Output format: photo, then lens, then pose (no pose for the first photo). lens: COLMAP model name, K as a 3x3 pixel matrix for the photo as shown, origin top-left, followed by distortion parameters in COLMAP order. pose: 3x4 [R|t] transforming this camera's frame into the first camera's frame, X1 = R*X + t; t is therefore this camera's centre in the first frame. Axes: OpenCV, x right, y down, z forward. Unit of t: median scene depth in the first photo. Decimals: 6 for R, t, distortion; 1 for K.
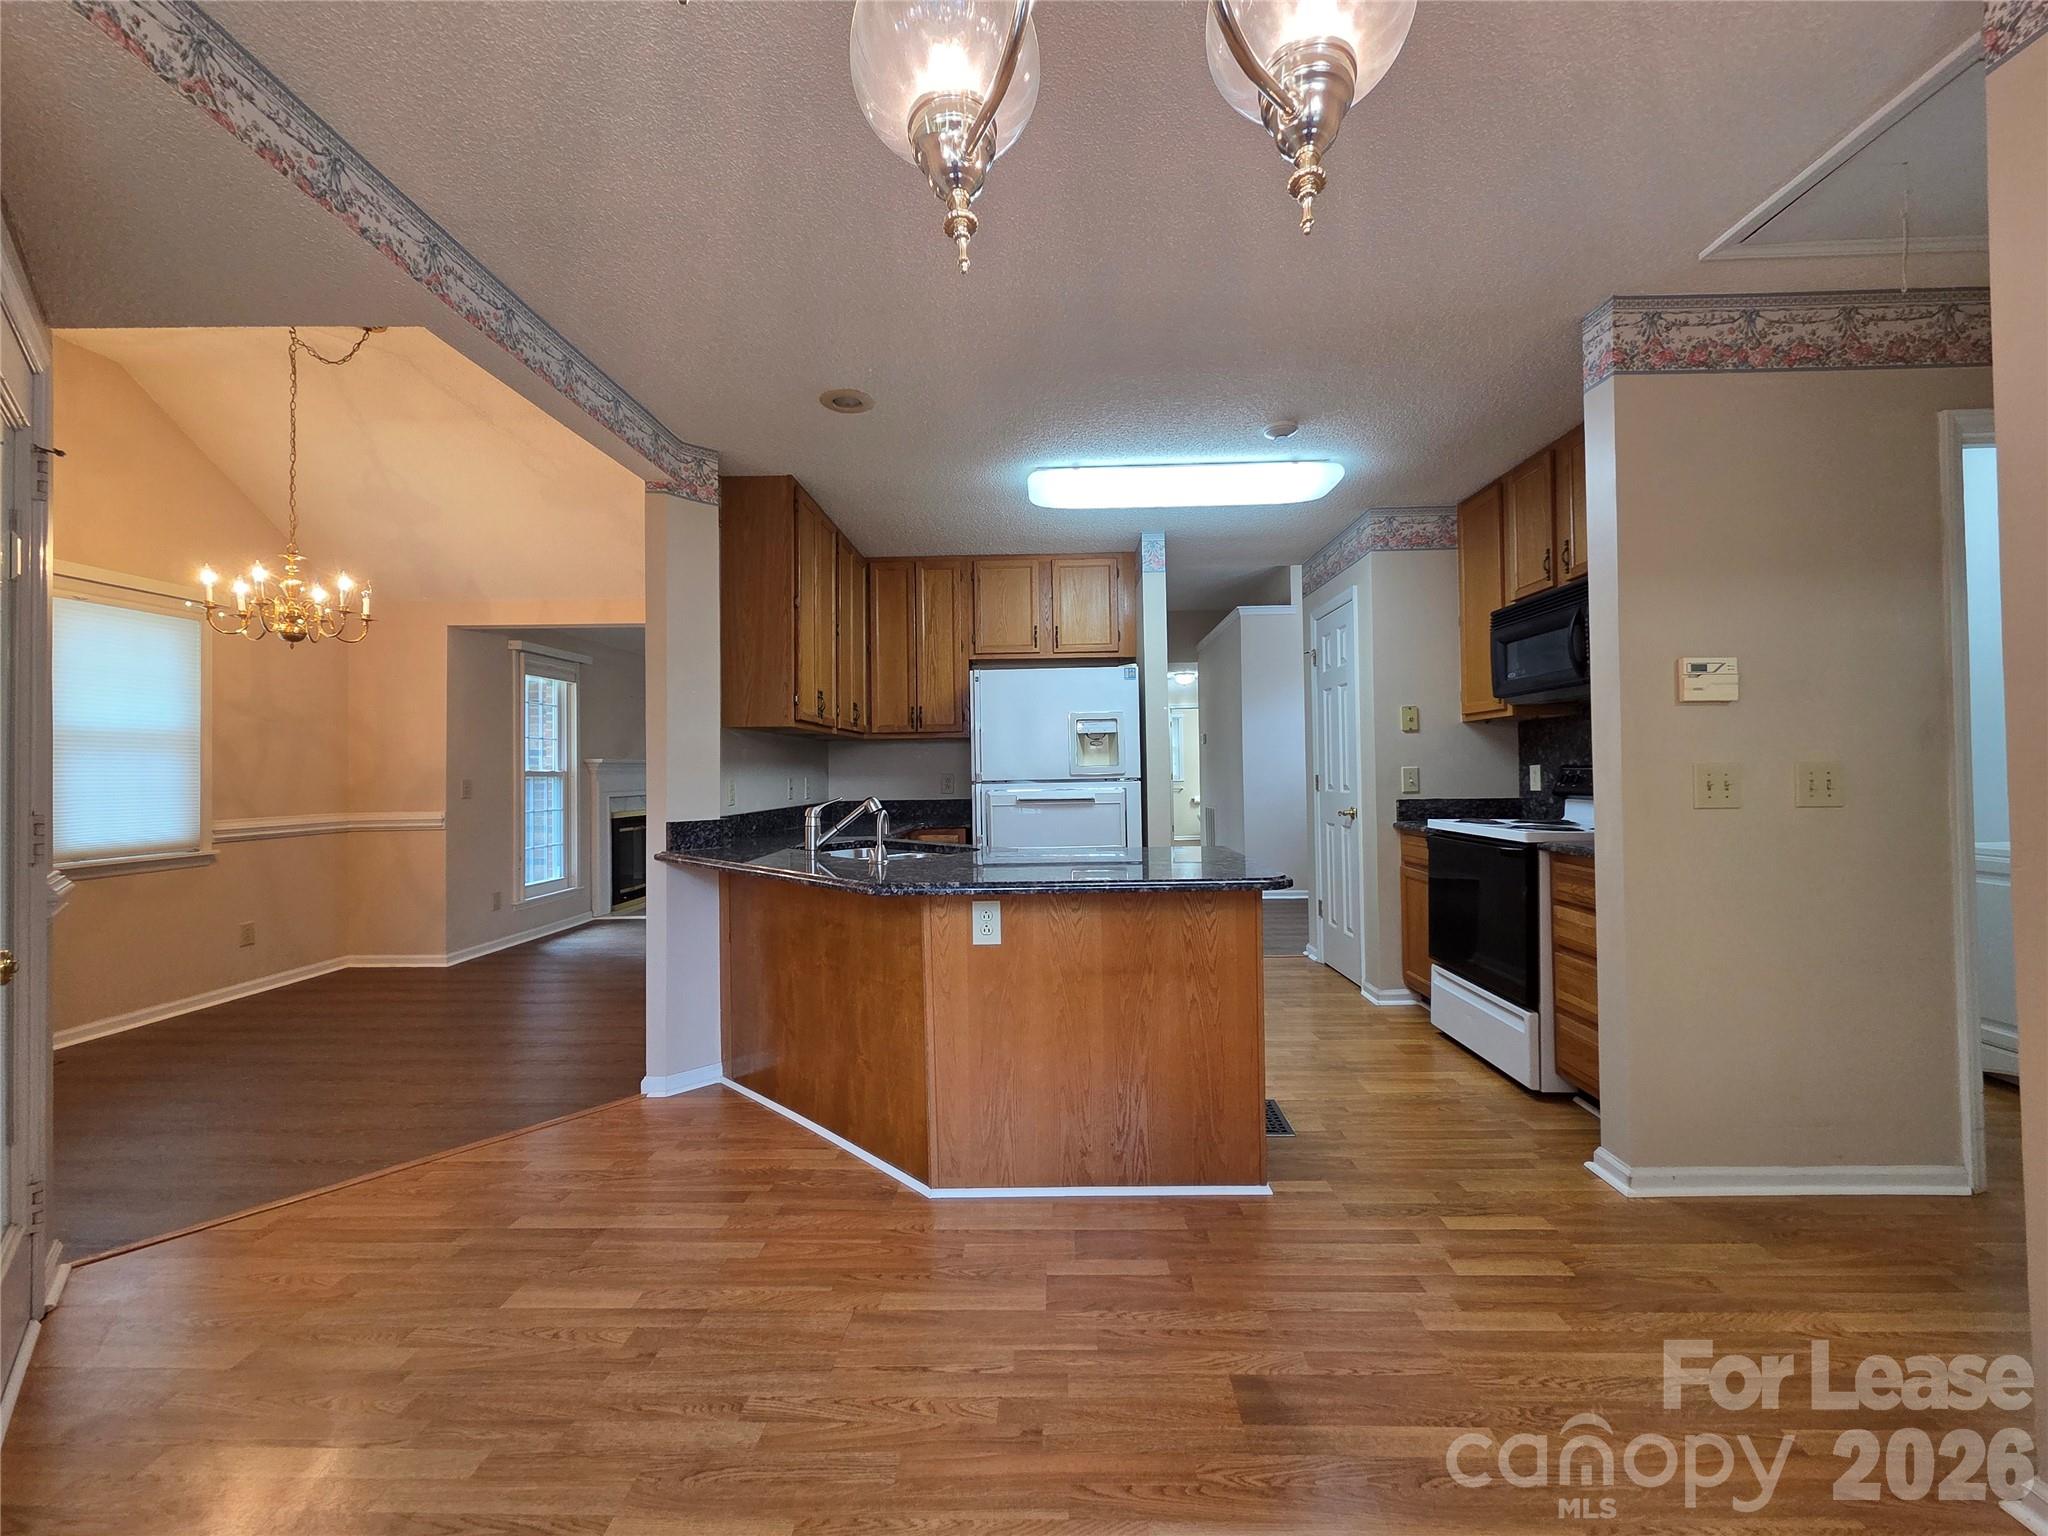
lens RADIAL K [[836.2, 0, 1034.4], [0, 836.2, 755.4], [0, 0, 1]] dist [0.000145, 0.000906]
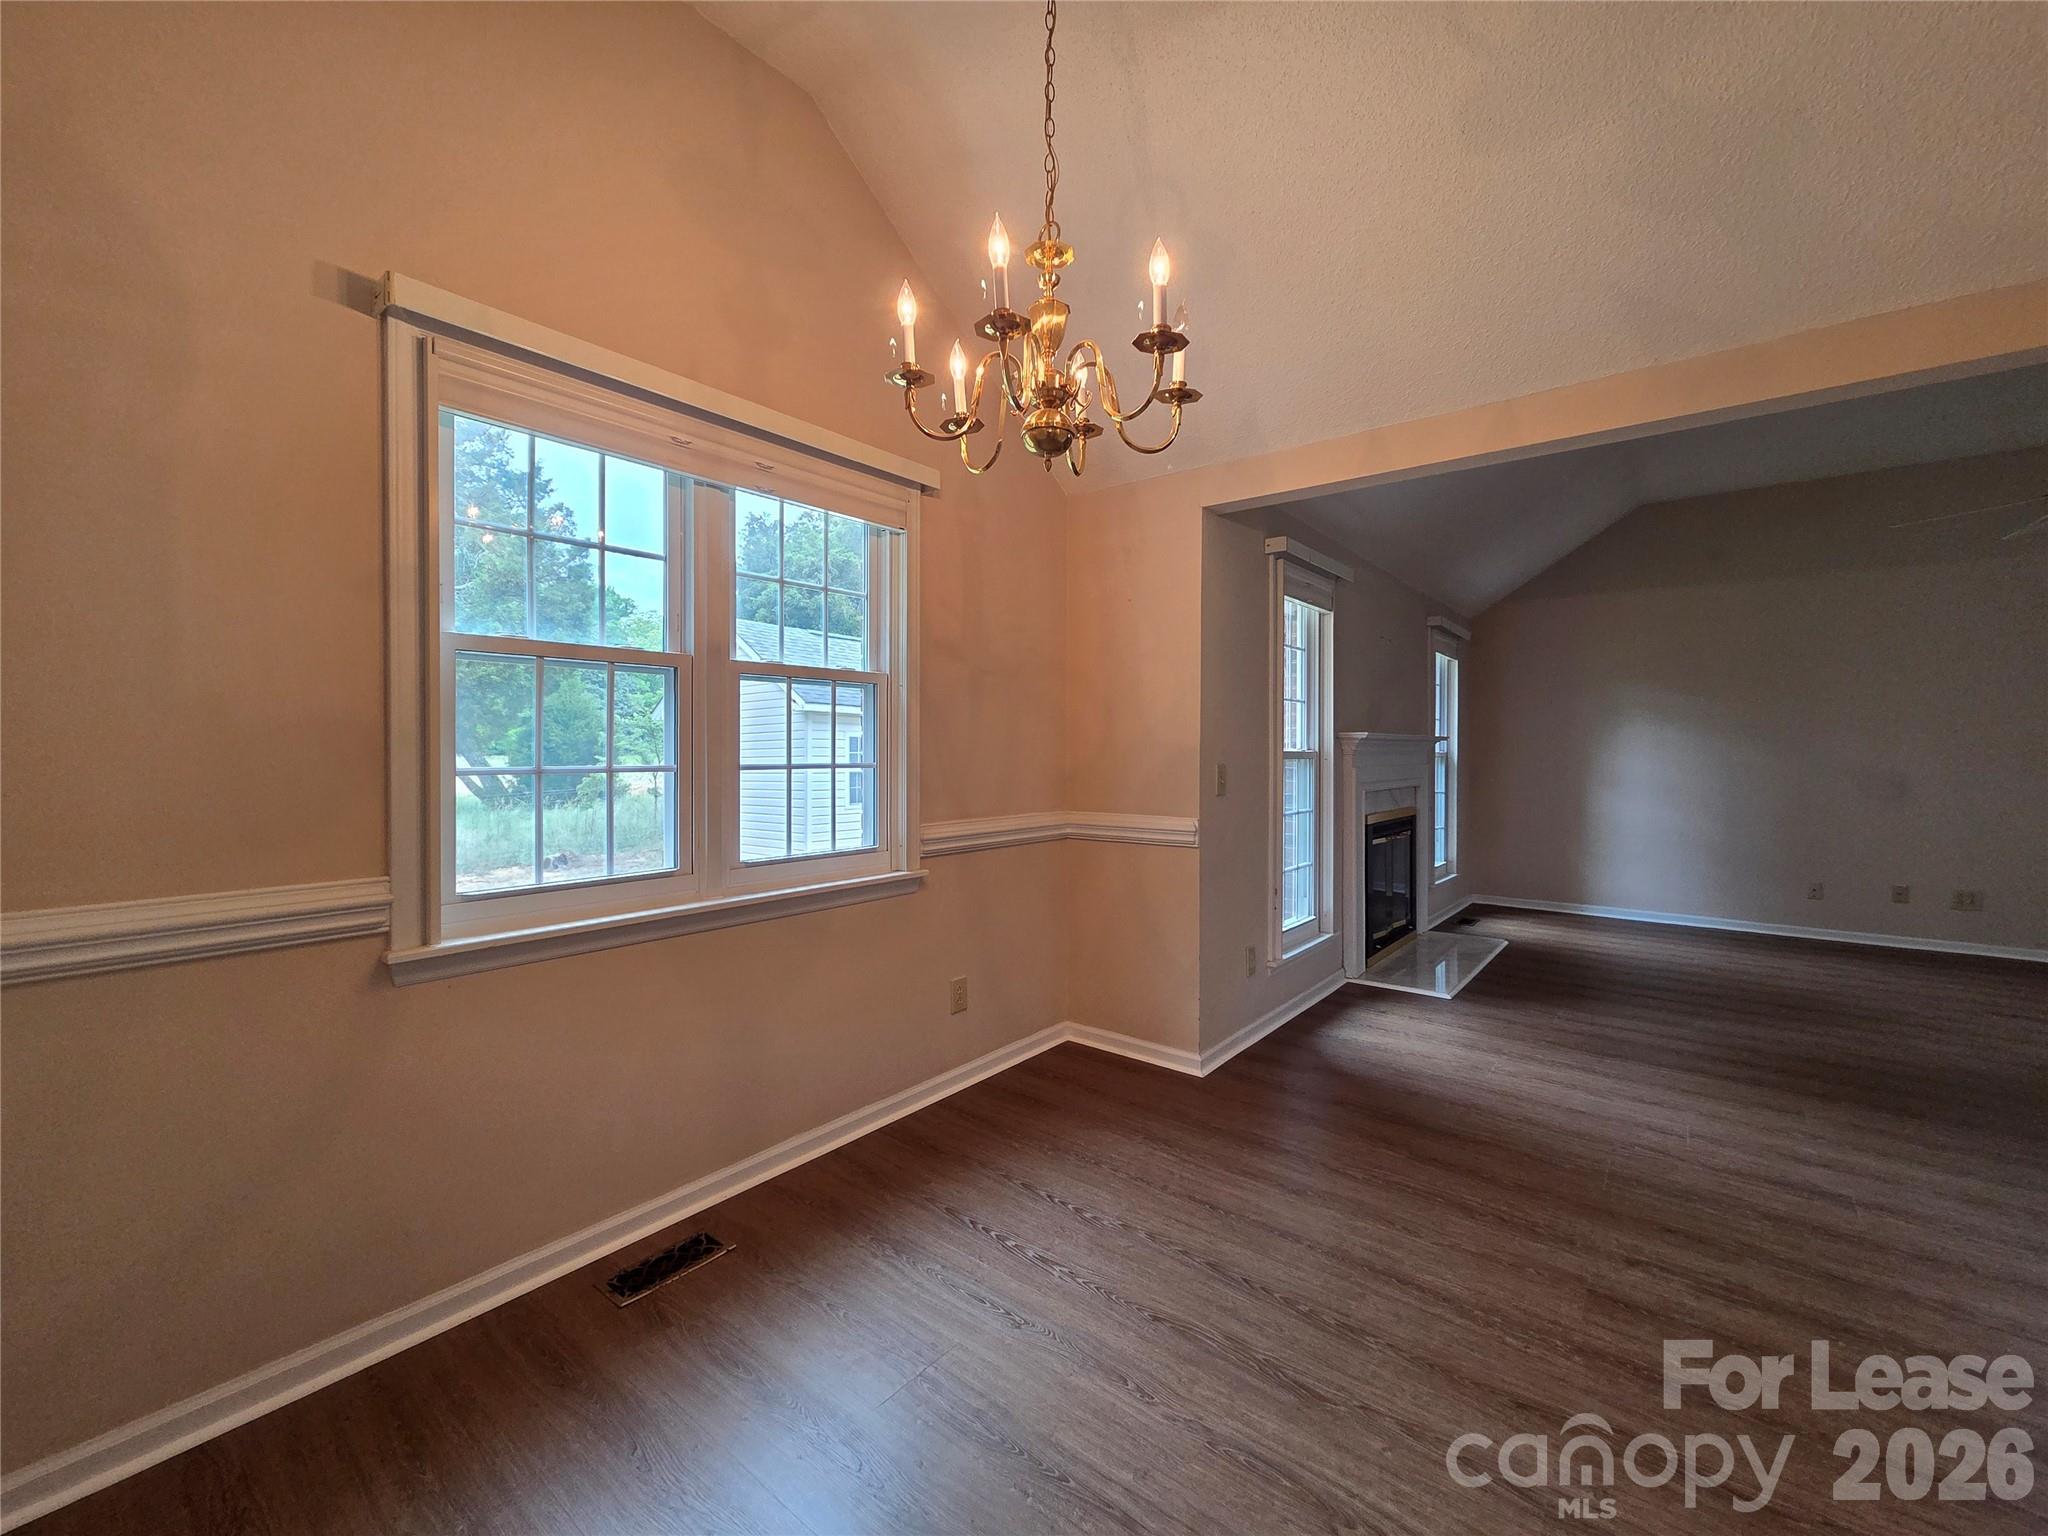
lens RADIAL K [[836.2, 0, 1029.3], [0, 836.2, 750.9], [0, 0, 1]] dist [0.000145, 0.000906]
pose [[0.793122, 0.020628, -0.608714, -0.441214], [-0.005069, 0.999615, 0.027271, 0.003343], [0.609042, -0.018544, 0.792921, 0.455382]]
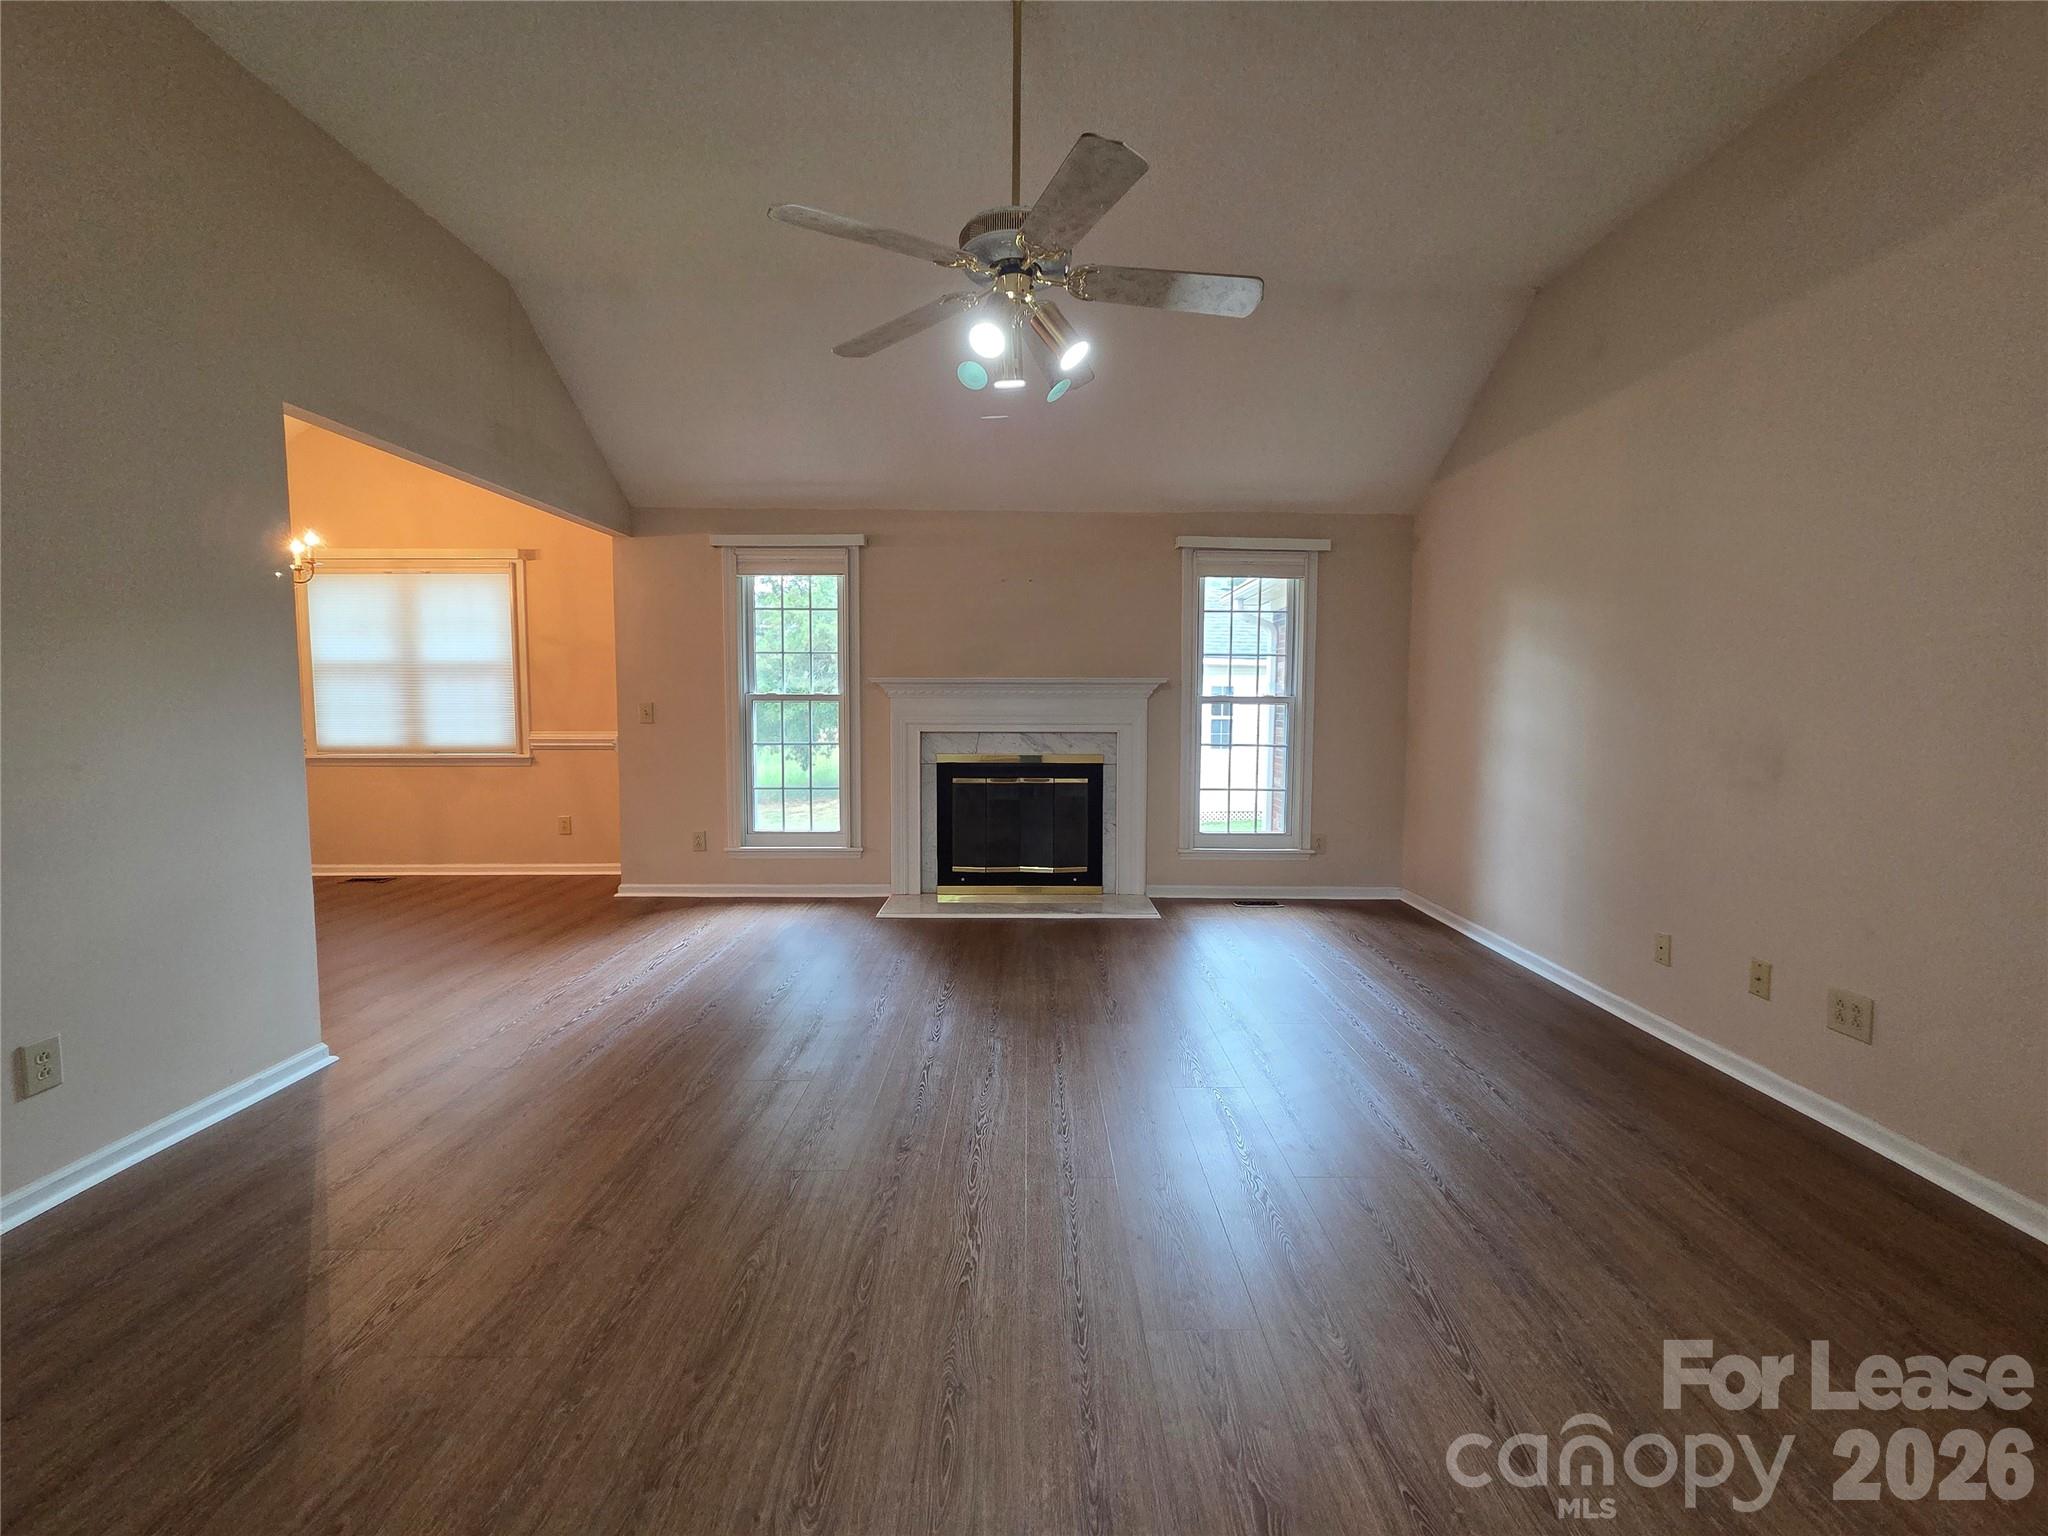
lens RADIAL K [[836.2, 0, 1024.8], [0, 836.2, 762.0], [0, 0, 1]] dist [0.000145, 0.000906]
pose [[0.024240, 0.085669, -0.996029, 0.261985], [0.013668, 0.996200, 0.086017, 0.021512], [0.999613, -0.015699, 0.022977, 1.460582]]
